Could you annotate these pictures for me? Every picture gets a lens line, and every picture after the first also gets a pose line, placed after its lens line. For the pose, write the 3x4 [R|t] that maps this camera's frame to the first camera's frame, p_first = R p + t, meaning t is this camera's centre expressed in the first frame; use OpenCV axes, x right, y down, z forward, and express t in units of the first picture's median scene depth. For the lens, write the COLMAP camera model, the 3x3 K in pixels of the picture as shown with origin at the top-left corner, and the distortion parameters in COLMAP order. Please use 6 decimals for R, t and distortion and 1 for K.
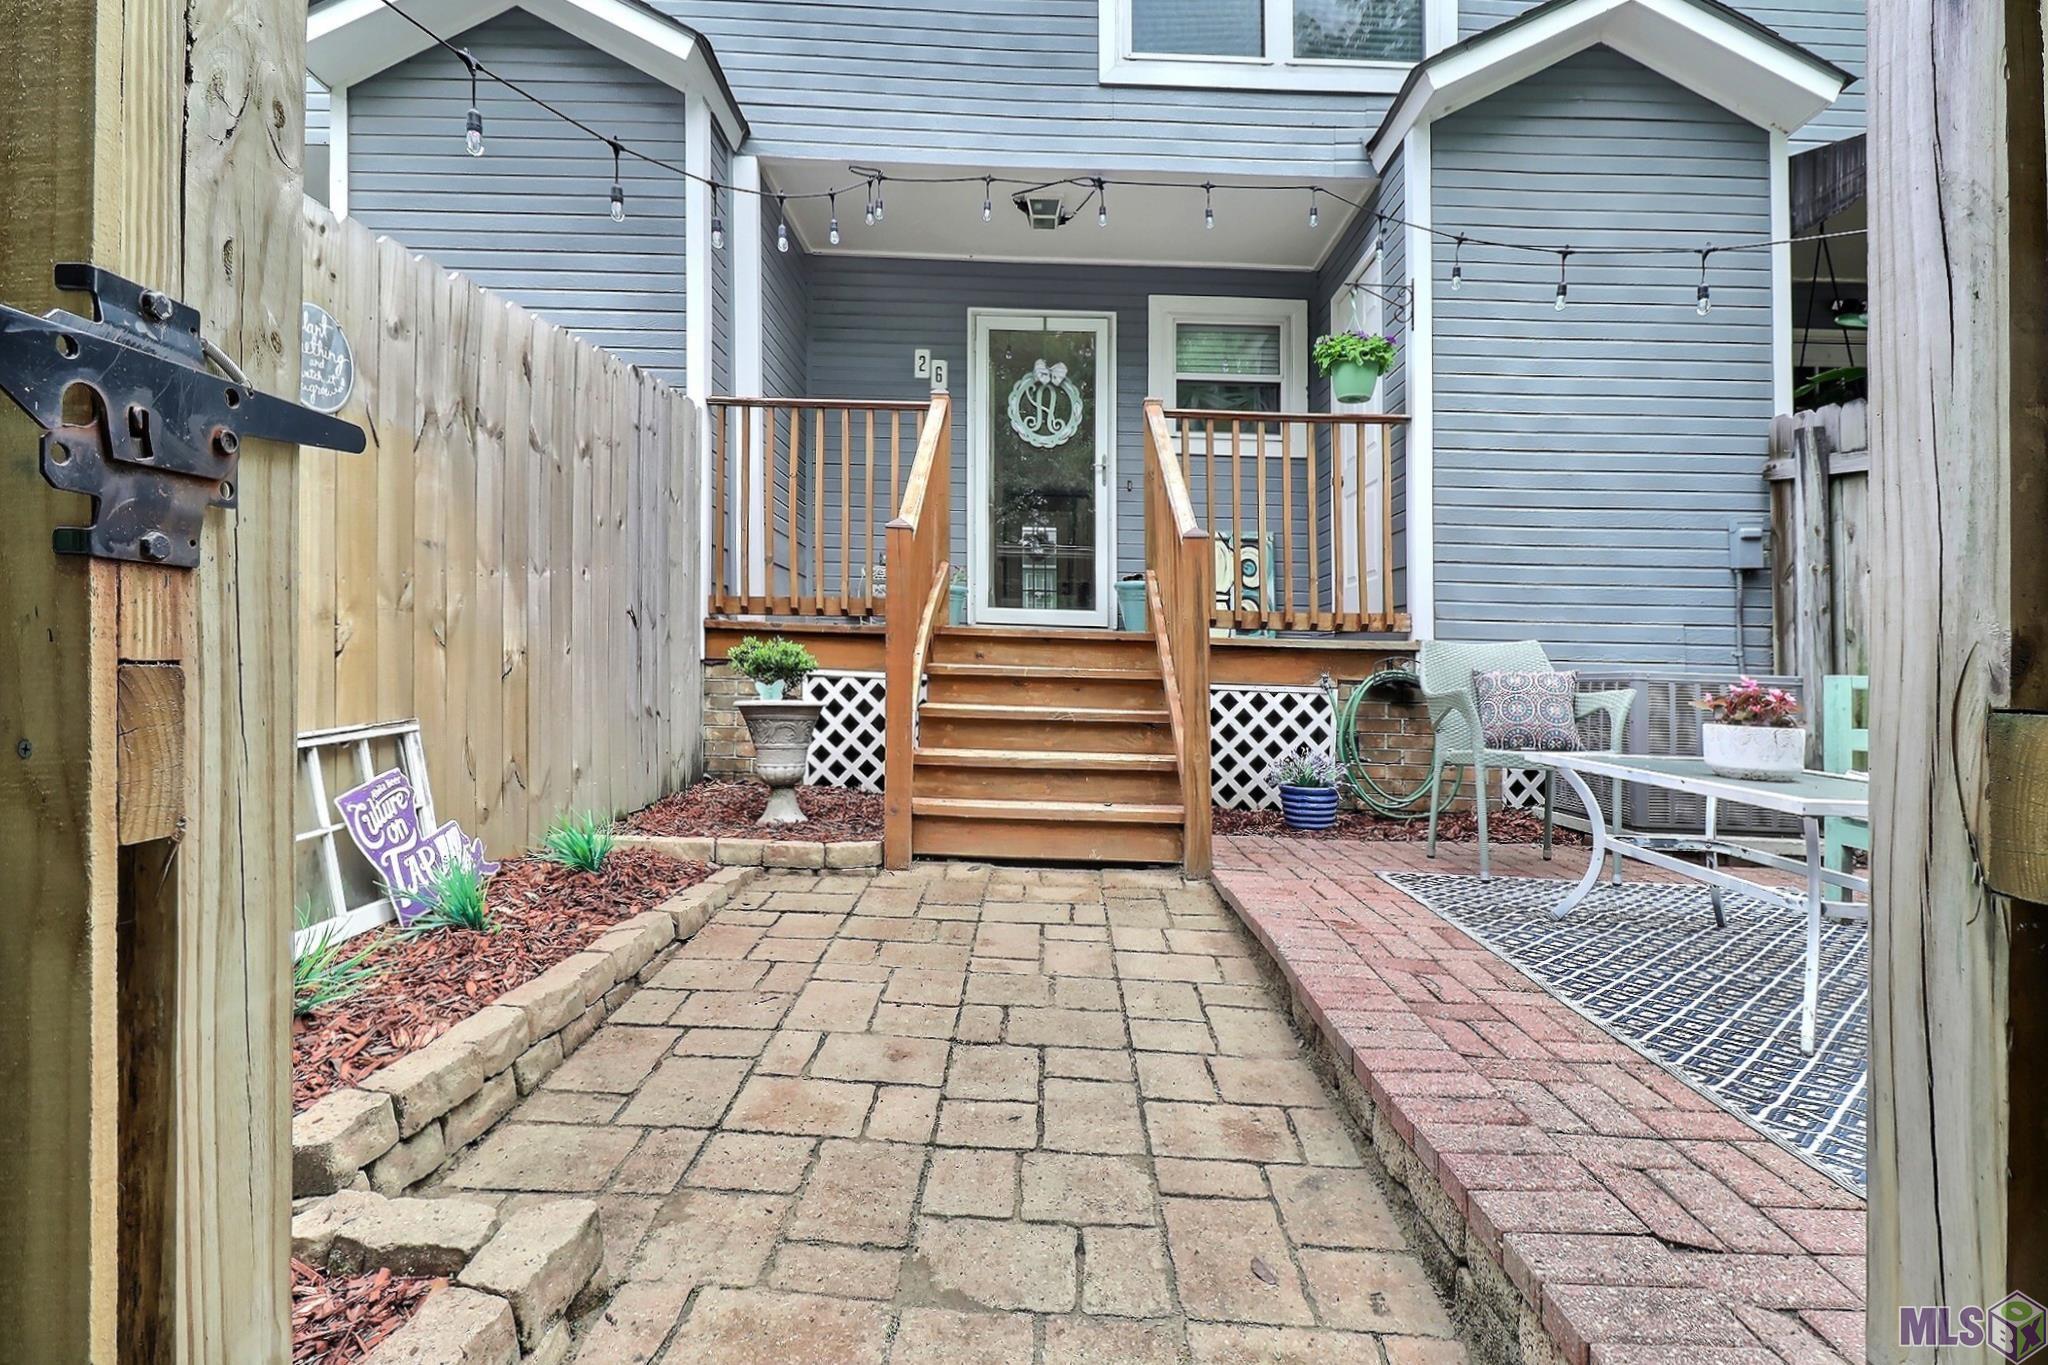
lens RADIAL K [[983.7, 0, 1044.9], [0, 983.7, 659.8], [0, 0, 1]] dist [0.002313, -0.013716]
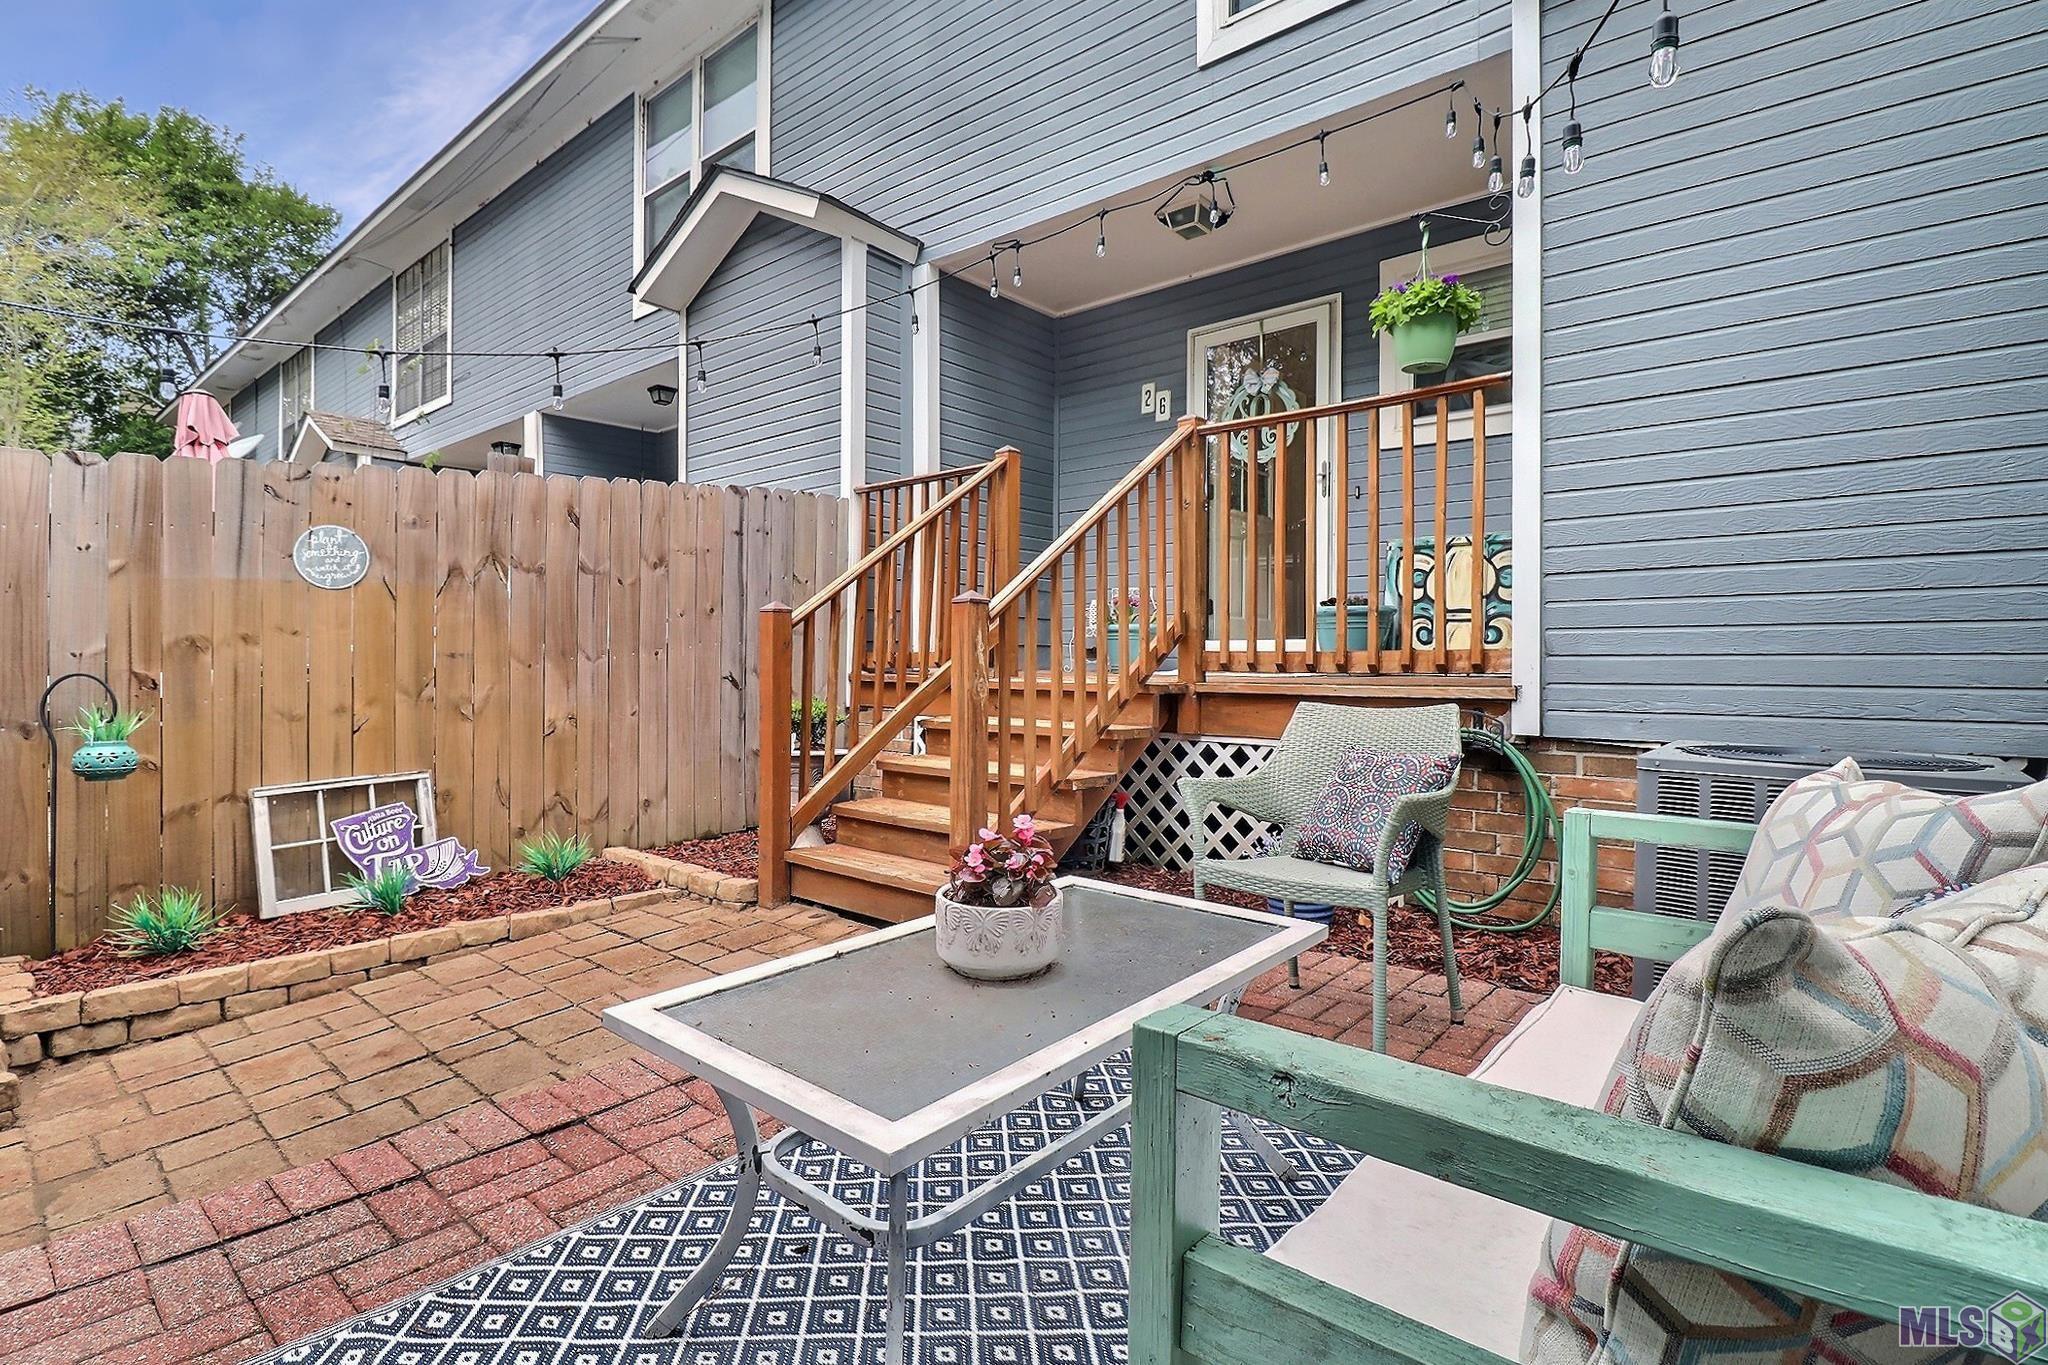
lens RADIAL K [[954.7, 0, 1025.6], [0, 954.7, 675.5], [0, 0, 1]] dist [0.013777, -0.015405]
pose [[0.765046, -0.013523, -0.643834, 0.564761], [0.024892, 0.999653, 0.008582, -0.042385], [0.643494, -0.022592, 0.765117, 0.237013]]
